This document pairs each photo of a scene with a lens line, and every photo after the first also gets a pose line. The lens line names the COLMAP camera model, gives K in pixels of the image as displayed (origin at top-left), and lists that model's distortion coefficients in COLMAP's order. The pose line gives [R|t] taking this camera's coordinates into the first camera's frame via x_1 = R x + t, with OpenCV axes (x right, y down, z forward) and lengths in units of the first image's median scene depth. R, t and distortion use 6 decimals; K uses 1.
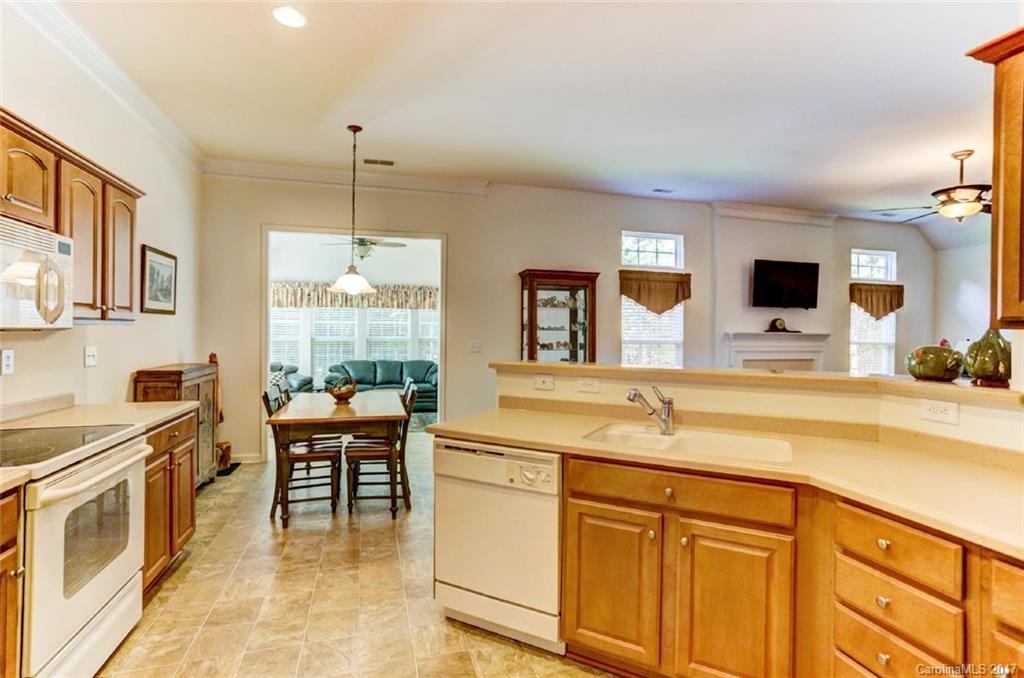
lens RADIAL K [[495.3, 0, 499.1], [0, 495.3, 330.6], [0, 0, 1]] dist [-0.029407, 0.014425]
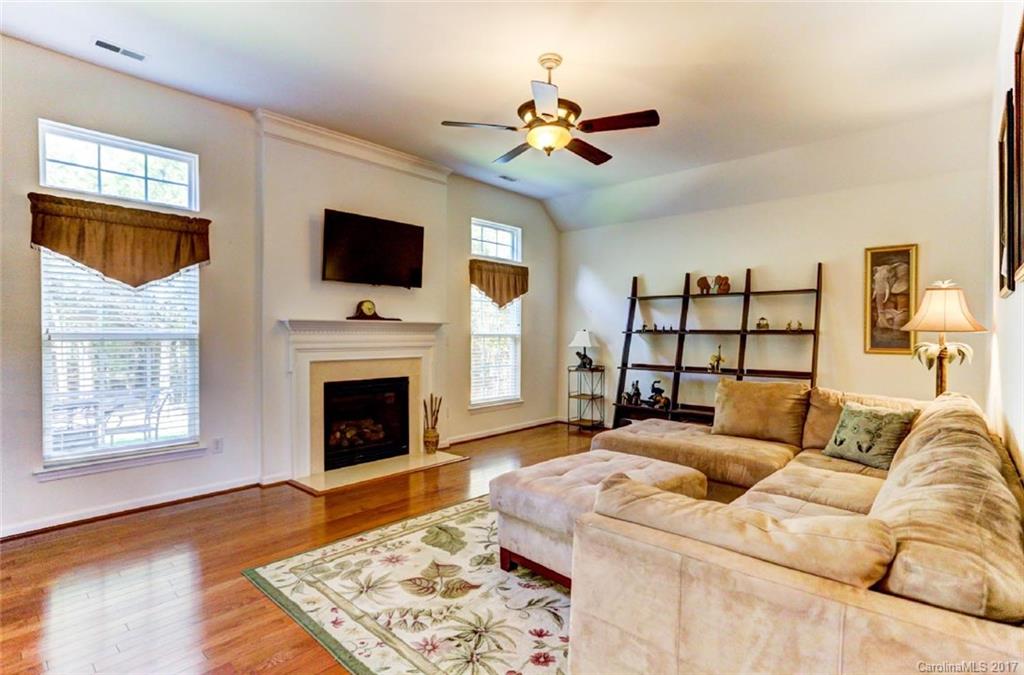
lens RADIAL K [[495.3, 0, 501.6], [0, 495.3, 337.3], [0, 0, 1]] dist [-0.029407, 0.014425]
pose [[0.855115, -0.015248, 0.518214, 0.370067], [0.008396, 0.999844, 0.015566, 0.018473], [-0.518371, -0.008960, 0.855109, 0.306353]]
